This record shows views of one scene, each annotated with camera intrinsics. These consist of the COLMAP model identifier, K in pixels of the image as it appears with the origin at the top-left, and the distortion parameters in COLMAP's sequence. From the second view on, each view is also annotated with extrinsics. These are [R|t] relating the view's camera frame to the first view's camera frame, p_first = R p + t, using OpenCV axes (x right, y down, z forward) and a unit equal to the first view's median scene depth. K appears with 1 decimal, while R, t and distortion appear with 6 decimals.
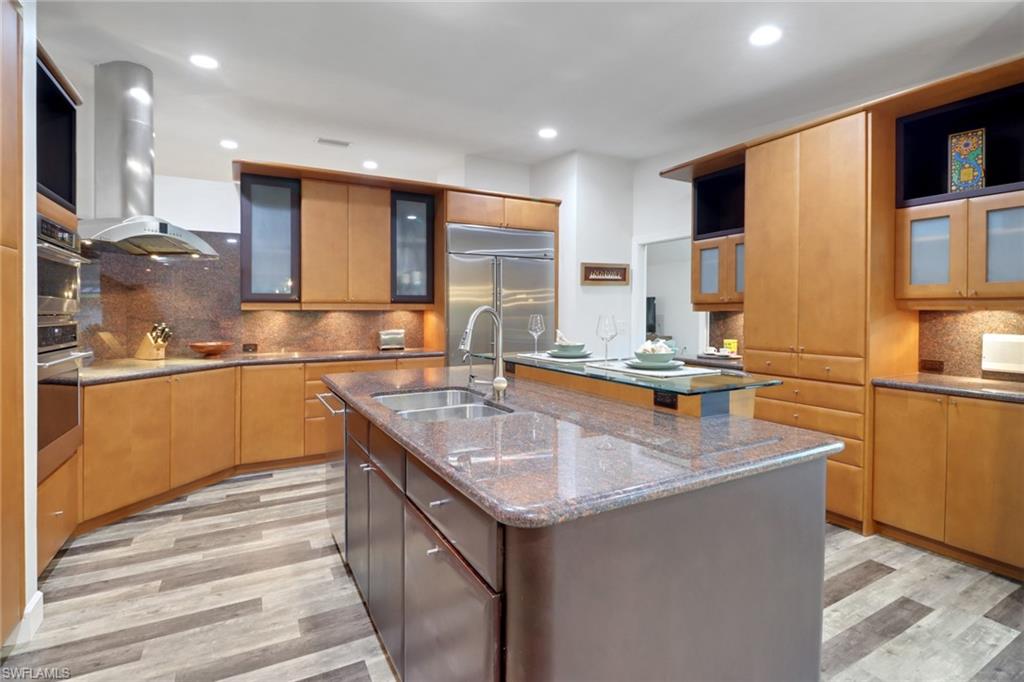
lens RADIAL K [[485.0, 0, 512.9], [0, 485.0, 318.8], [0, 0, 1]] dist [0.004937, -0.025751]
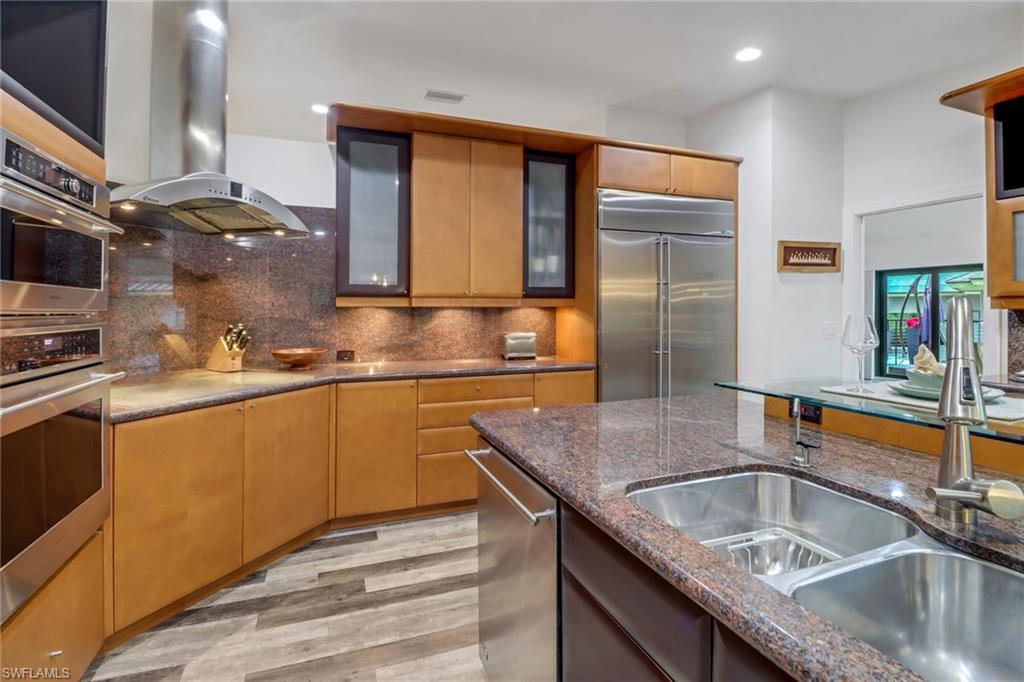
lens RADIAL K [[487.7, 0, 514.3], [0, 487.7, 310.6], [0, 0, 1]] dist [-0.003809, -0.026206]
pose [[0.990102, 0.000891, -0.140346, -0.176688], [-0.002286, 0.999950, -0.009779, -0.005211], [0.140330, 0.010003, 0.990054, 0.283031]]
